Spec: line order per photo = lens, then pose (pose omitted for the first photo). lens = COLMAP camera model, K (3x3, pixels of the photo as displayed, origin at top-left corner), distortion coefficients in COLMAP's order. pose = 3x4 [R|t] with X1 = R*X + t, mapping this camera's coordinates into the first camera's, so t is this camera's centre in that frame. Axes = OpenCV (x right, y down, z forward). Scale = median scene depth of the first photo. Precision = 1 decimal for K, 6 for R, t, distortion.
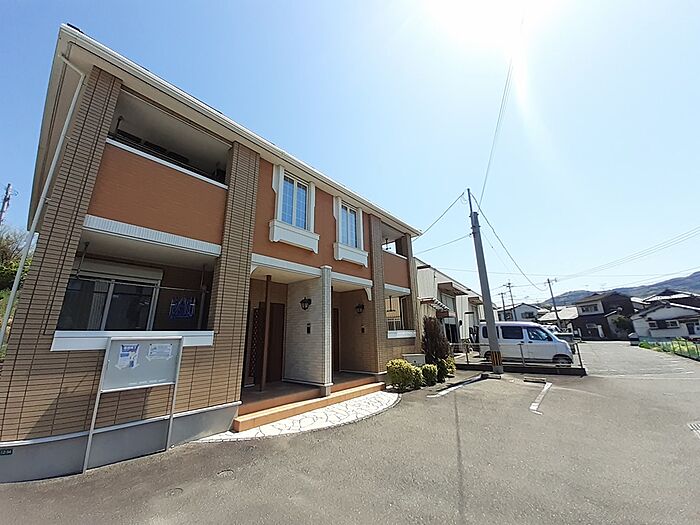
lens RADIAL K [[275.1, 0, 346.9], [0, 275.1, 253.2], [0, 0, 1]] dist [0.014098, -0.015057]
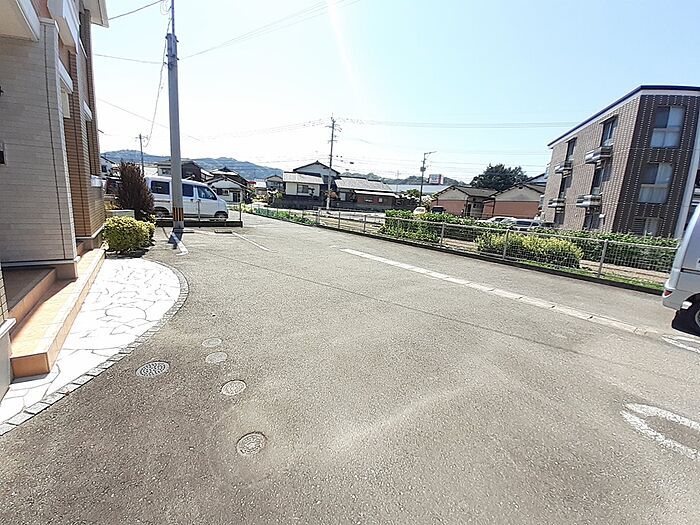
lens RADIAL K [[275.1, 0, 346.9], [0, 275.1, 253.2], [0, 0, 1]] dist [0.014098, -0.015057]
pose [[0.238125, -0.145402, 0.960289, -0.446617], [-0.333619, 0.916323, 0.221473, 0.138365], [-0.912138, -0.373109, 0.169691, 0.364621]]
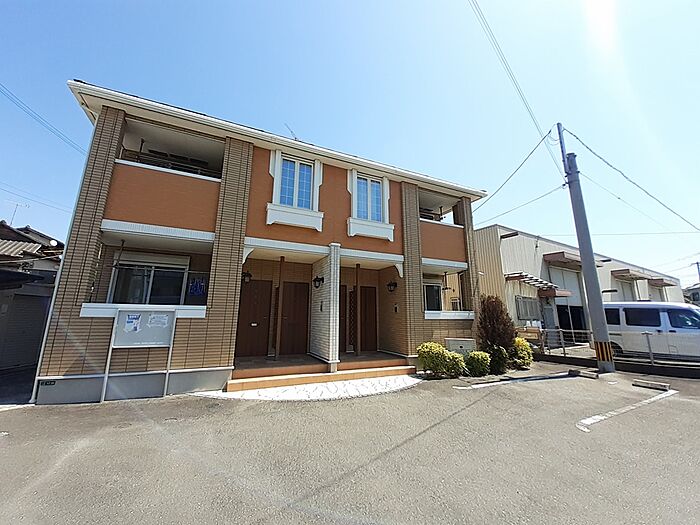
lens RADIAL K [[275.1, 0, 346.9], [0, 275.1, 253.2], [0, 0, 1]] dist [0.014098, -0.015057]
pose [[0.907063, -0.067062, -0.415620, 0.386552], [0.094425, 0.994487, 0.045611, 0.042556], [0.410270, -0.080617, 0.908394, 0.134711]]
